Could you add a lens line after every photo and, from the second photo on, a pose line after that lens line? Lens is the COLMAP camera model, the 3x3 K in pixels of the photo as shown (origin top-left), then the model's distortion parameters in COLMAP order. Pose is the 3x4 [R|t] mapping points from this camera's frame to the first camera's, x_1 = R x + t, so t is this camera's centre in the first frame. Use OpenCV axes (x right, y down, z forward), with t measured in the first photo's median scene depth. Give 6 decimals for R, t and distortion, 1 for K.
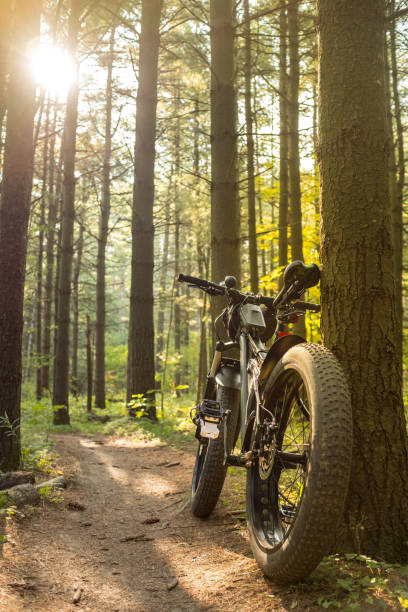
lens RADIAL K [[632.4, 0, 204.0], [0, 632.4, 306.0], [0, 0, 1]] dist [-0.126936, 0.233370]
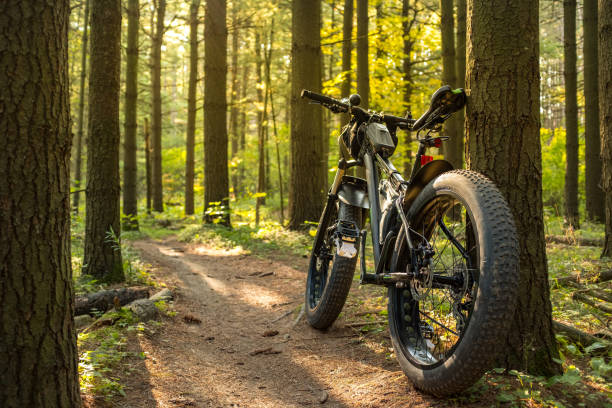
lens RADIAL K [[632.4, 0, 306.0], [0, 632.4, 204.0], [0, 0, 1]] dist [-0.126936, 0.233370]
pose [[0.995780, 0.006316, 0.091557, -0.124255], [-0.020137, 0.988355, 0.150830, -0.023974], [-0.089538, -0.152037, 0.984311, 0.007908]]
